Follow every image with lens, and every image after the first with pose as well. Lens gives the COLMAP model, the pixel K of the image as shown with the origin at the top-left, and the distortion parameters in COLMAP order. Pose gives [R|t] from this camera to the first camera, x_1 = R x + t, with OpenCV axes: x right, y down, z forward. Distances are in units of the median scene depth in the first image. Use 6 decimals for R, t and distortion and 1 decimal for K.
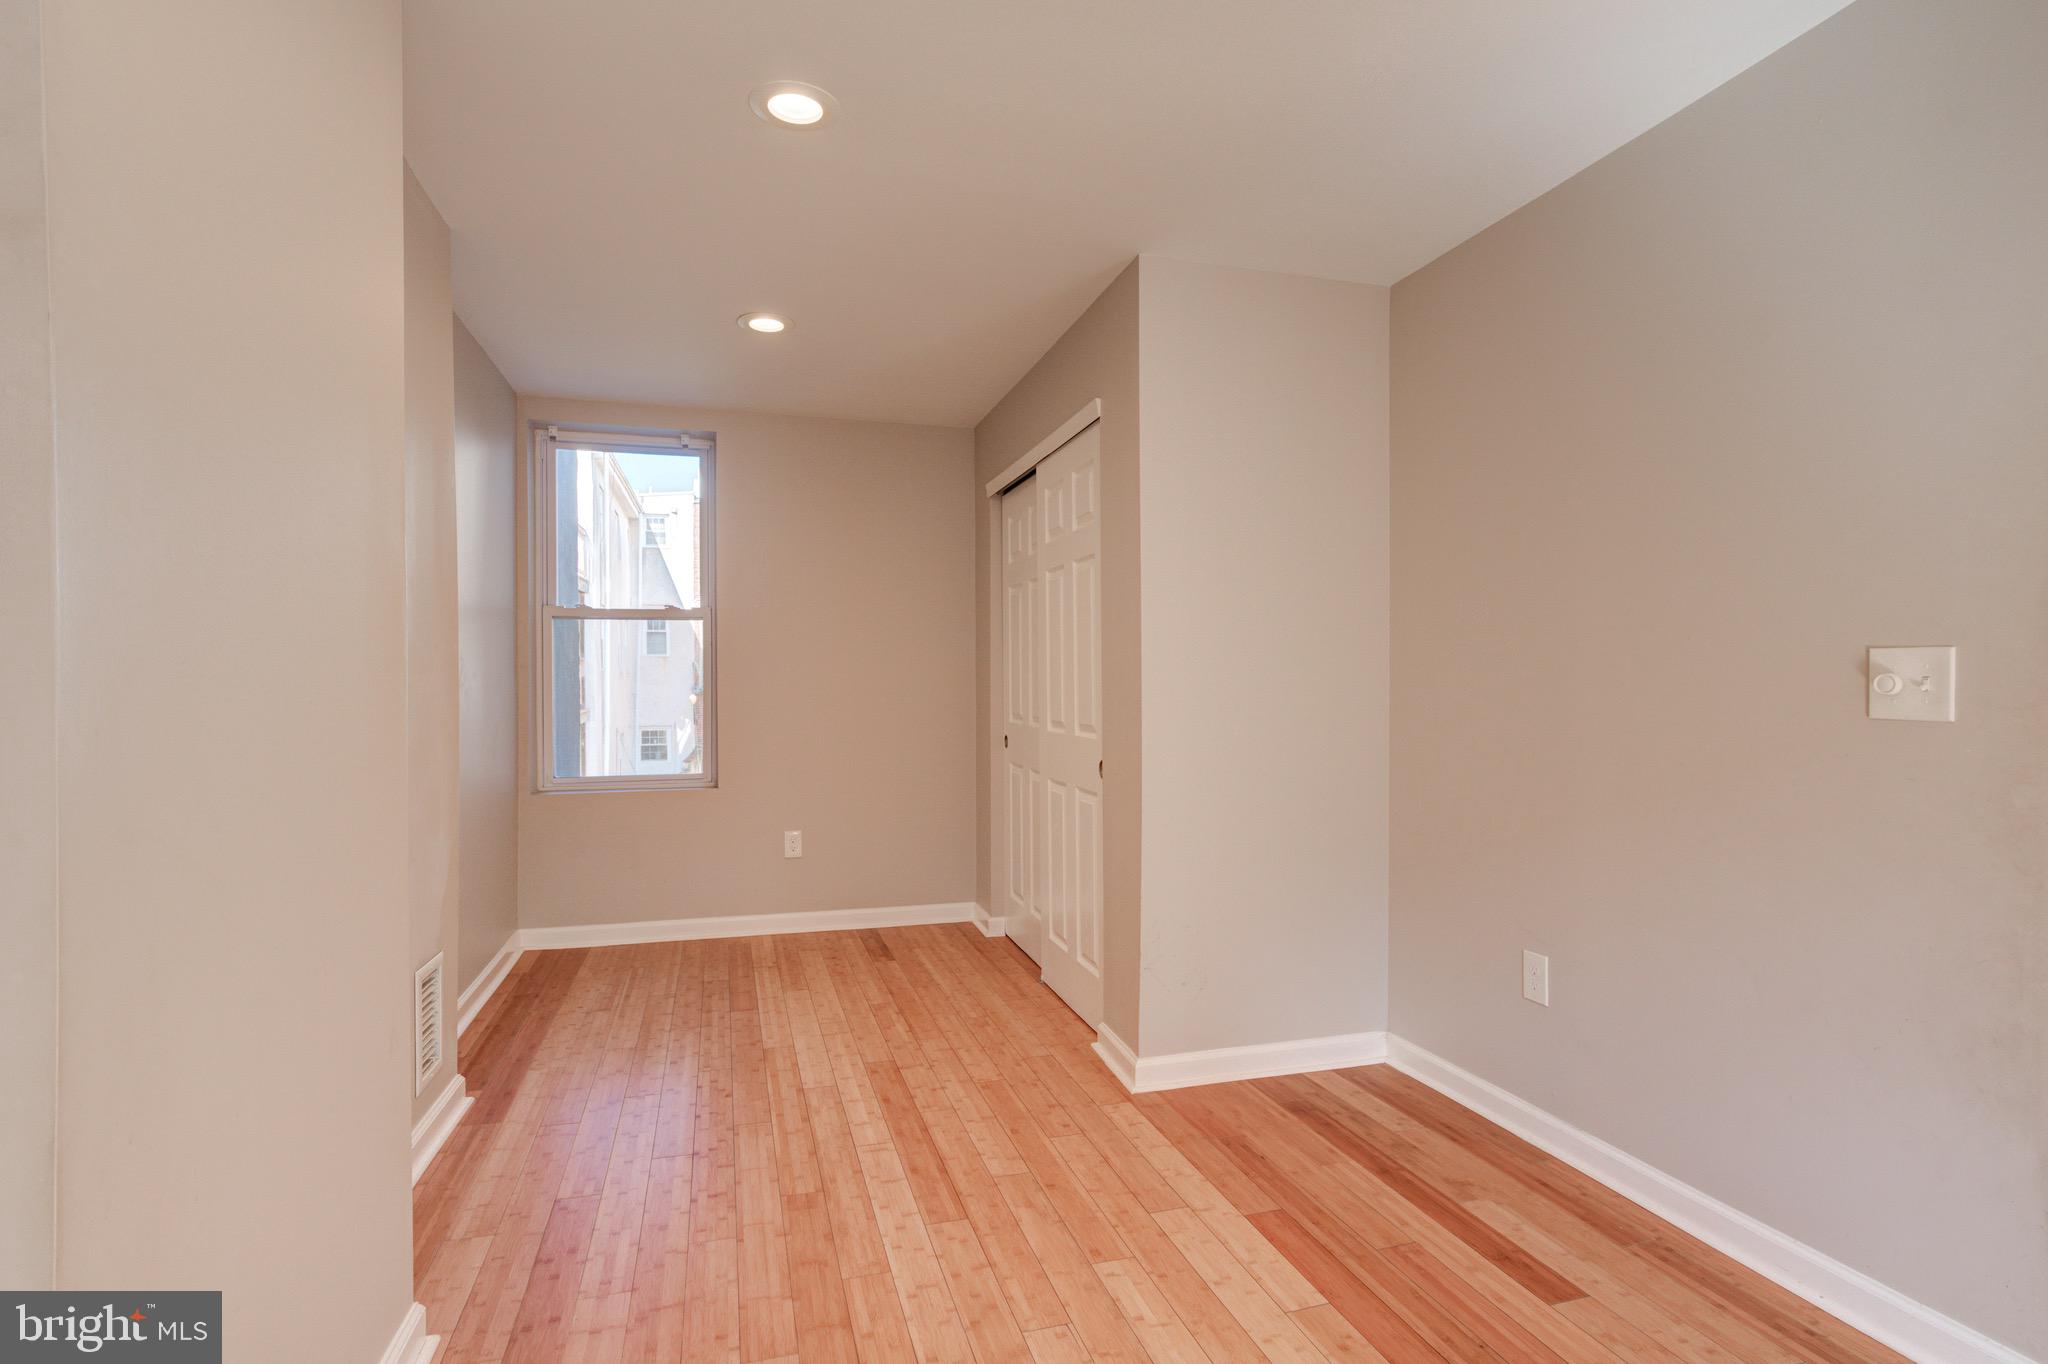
lens RADIAL K [[990.5, 0, 1063.0], [0, 990.5, 687.7], [0, 0, 1]] dist [-0.010266, 0.013112]
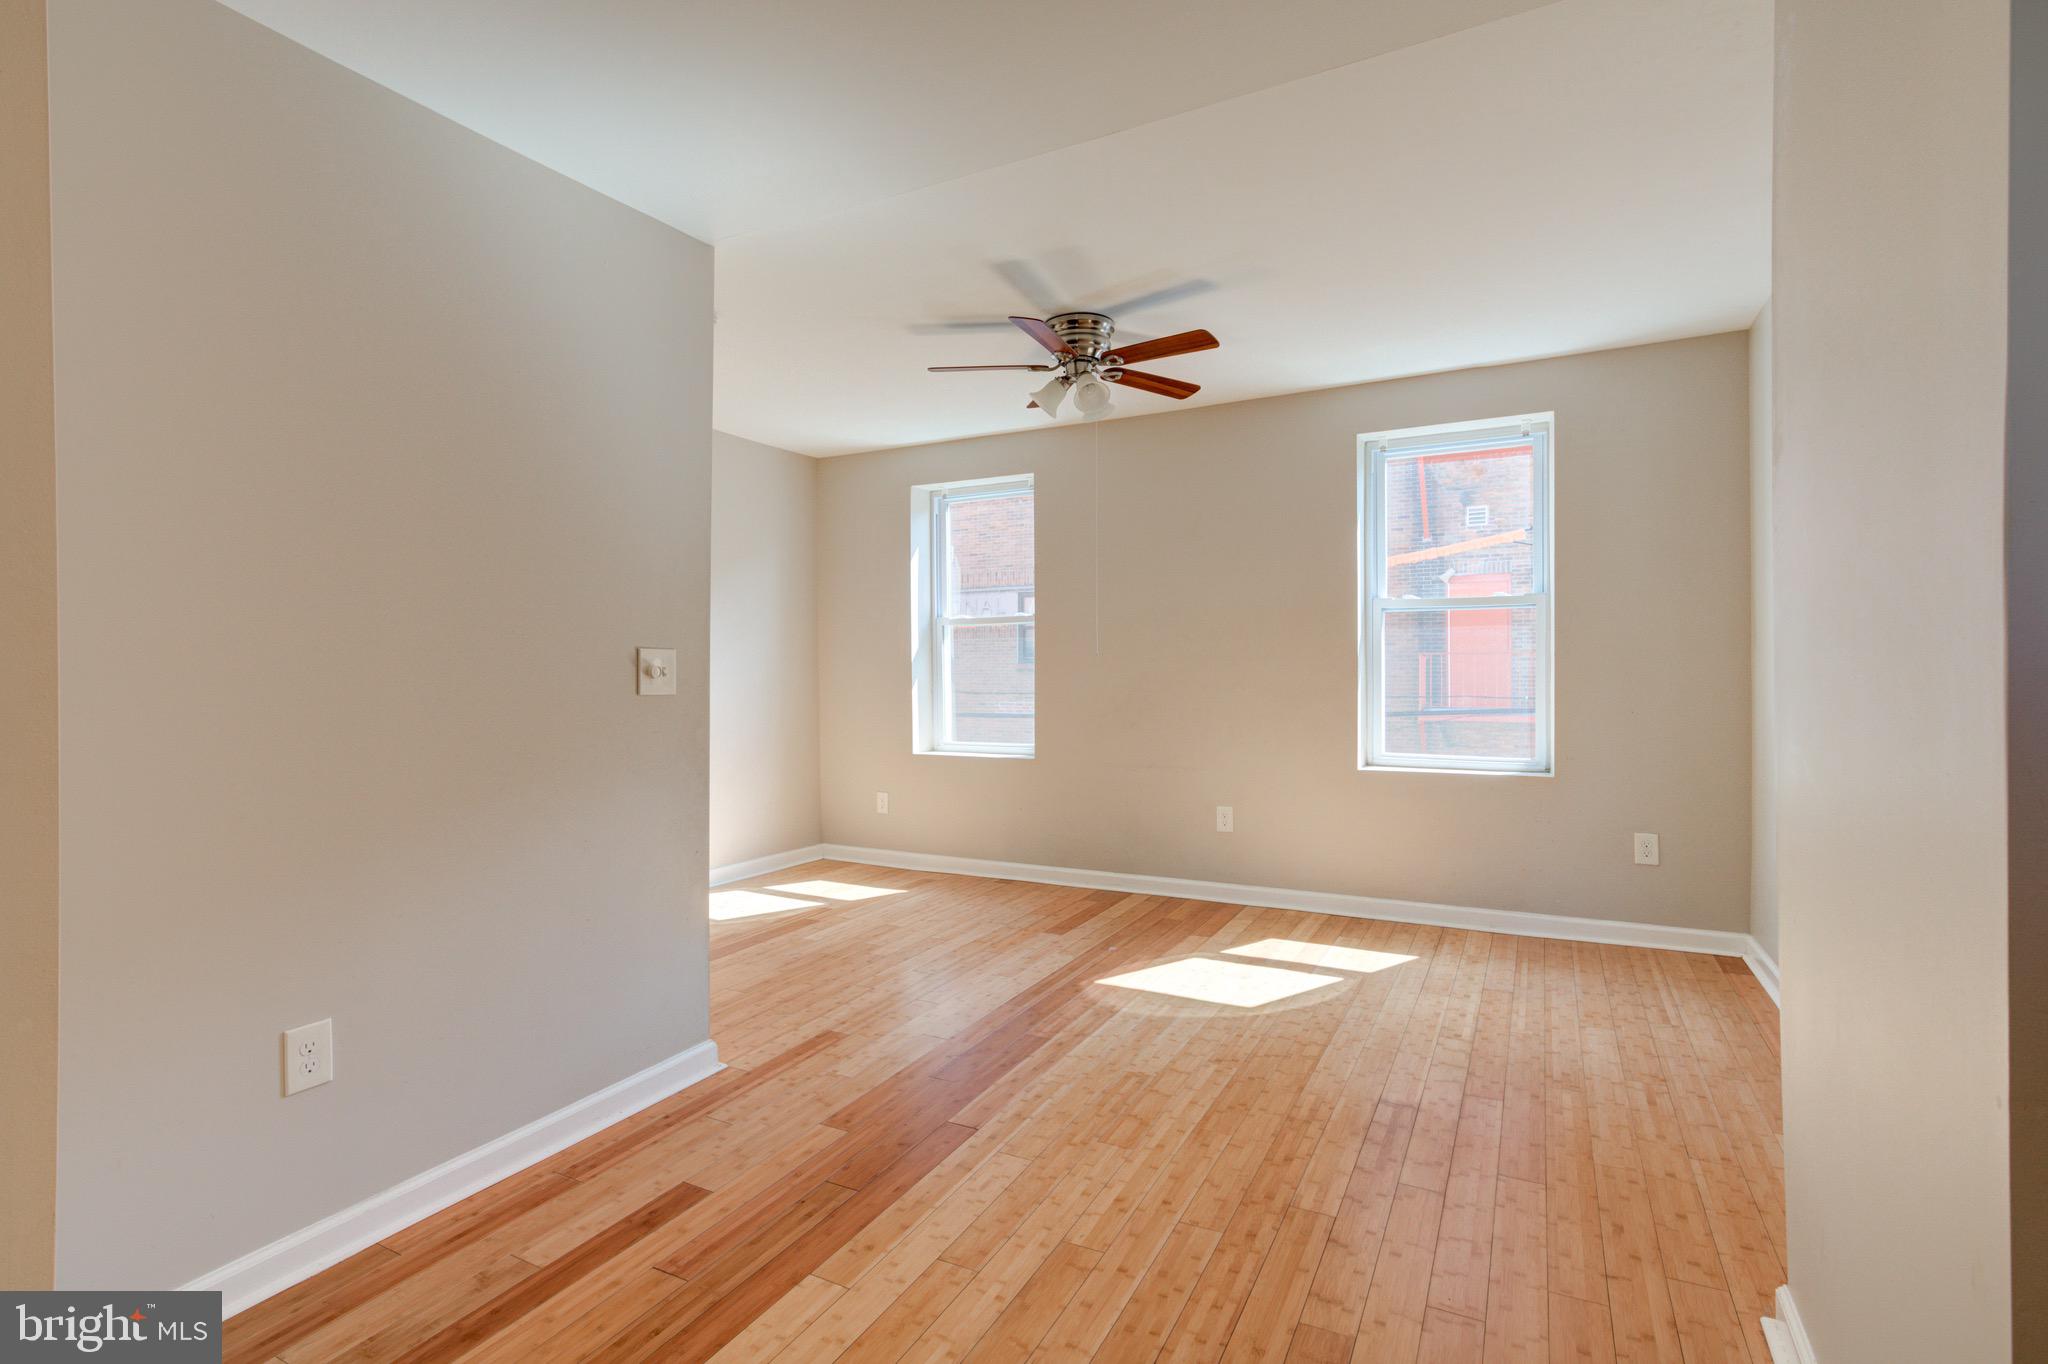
lens RADIAL K [[990.5, 0, 1008.2], [0, 990.5, 681.6], [0, 0, 1]] dist [-0.010266, 0.013112]
pose [[-0.681682, -0.005805, 0.731626, -0.519948], [0.006413, 0.999883, 0.013909, -0.006101], [-0.731621, 0.014173, -0.681564, 1.292038]]
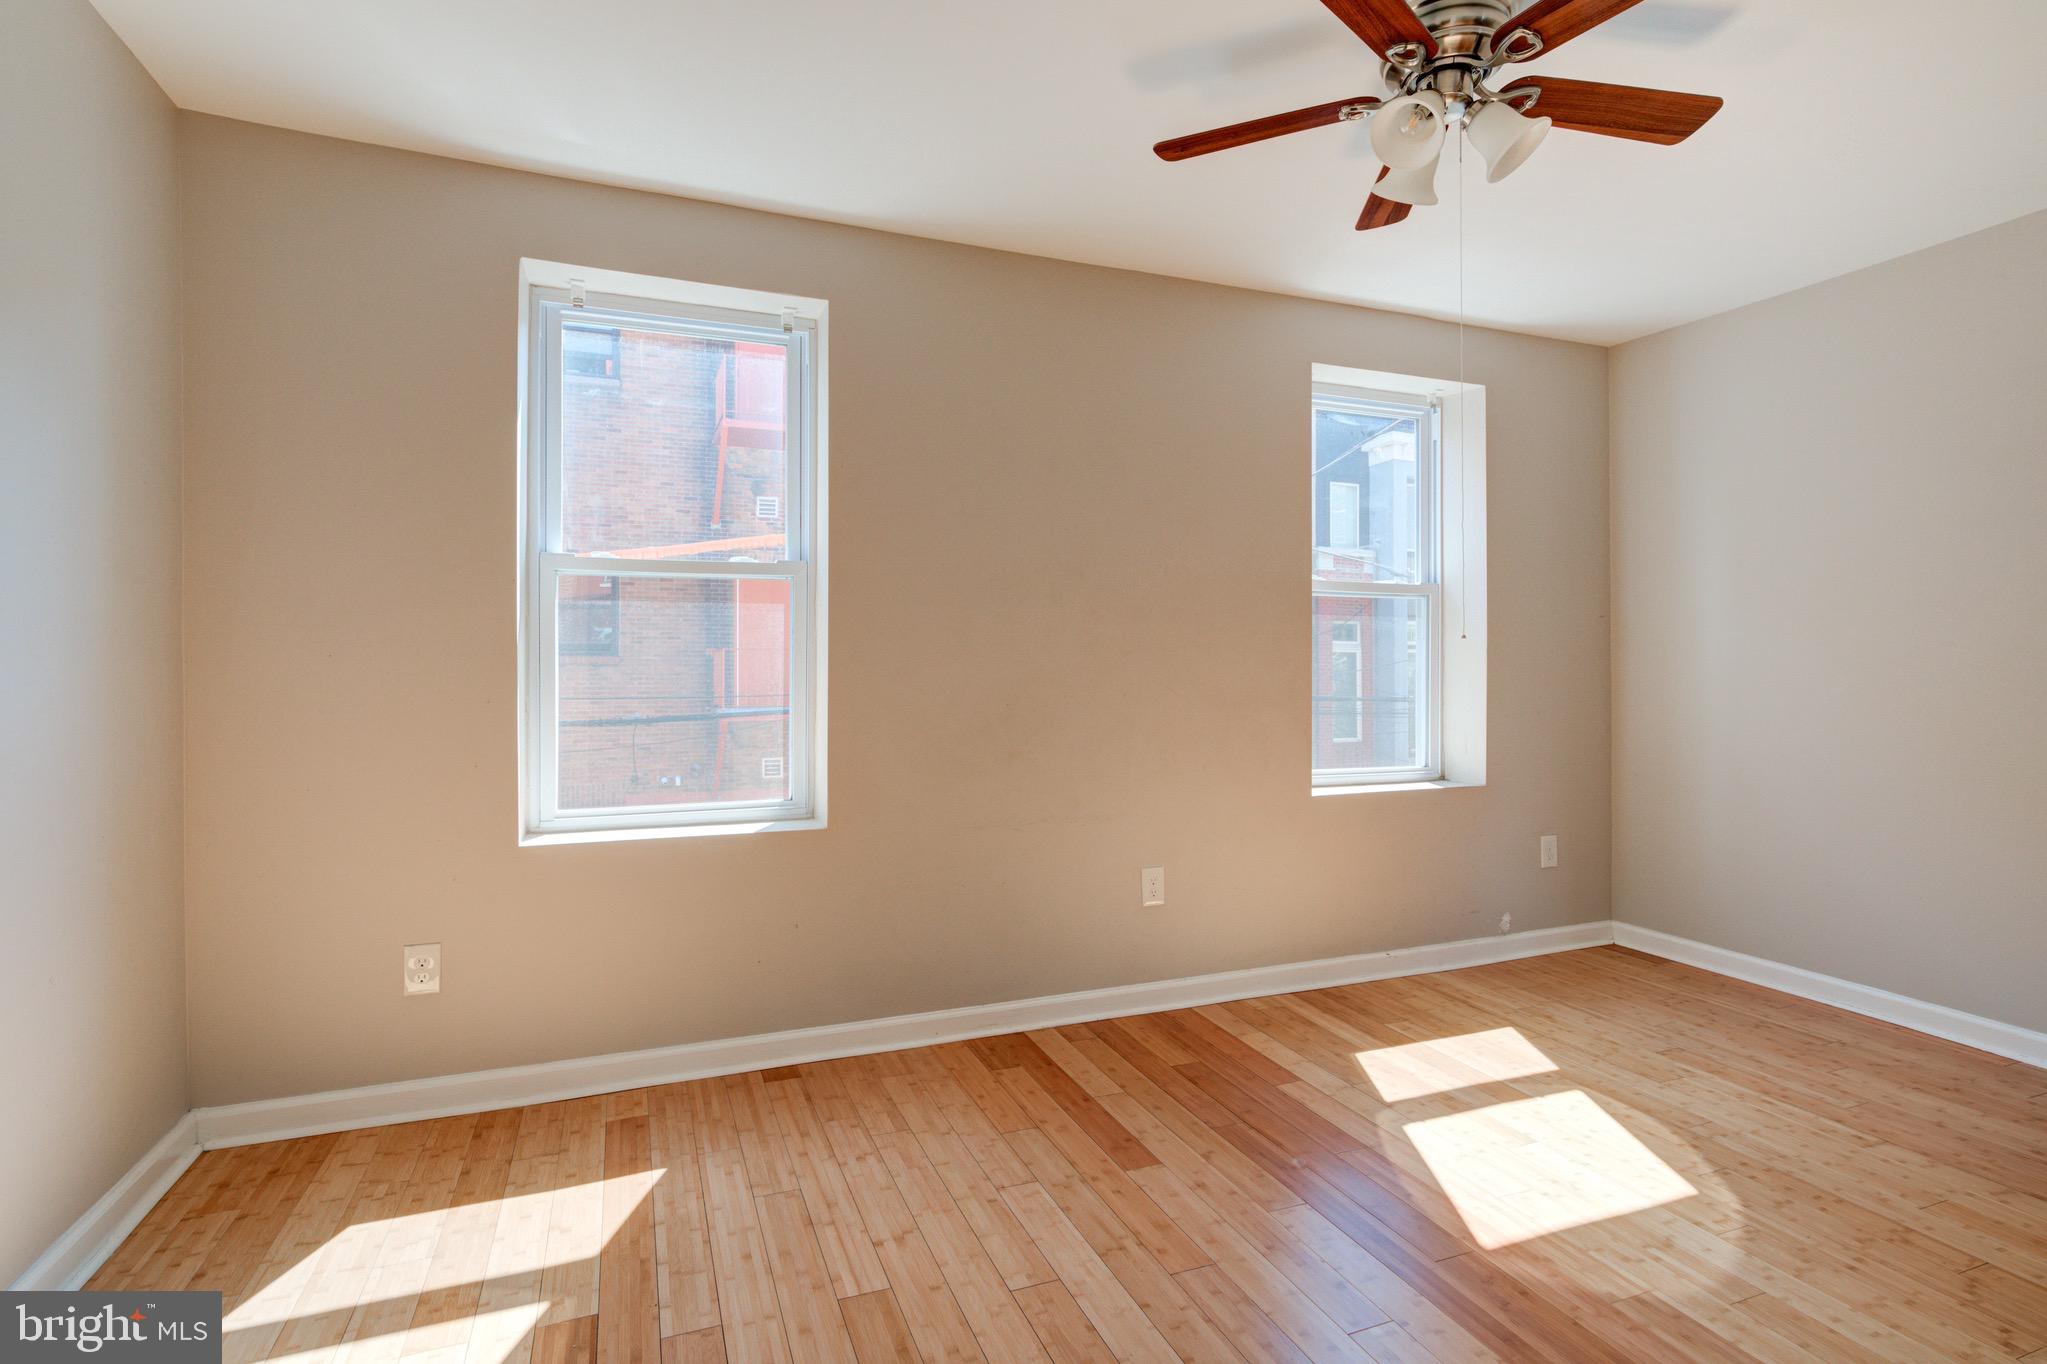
lens RADIAL K [[990.0, 0, 1009.5], [0, 990.0, 668.5], [0, 0, 1]] dist [-0.010266, 0.013112]
pose [[-0.998075, -0.000910, -0.062004, 1.020827], [-0.001196, 0.999989, 0.004564, 0.000559], [0.061999, 0.004629, -0.998065, 0.915439]]
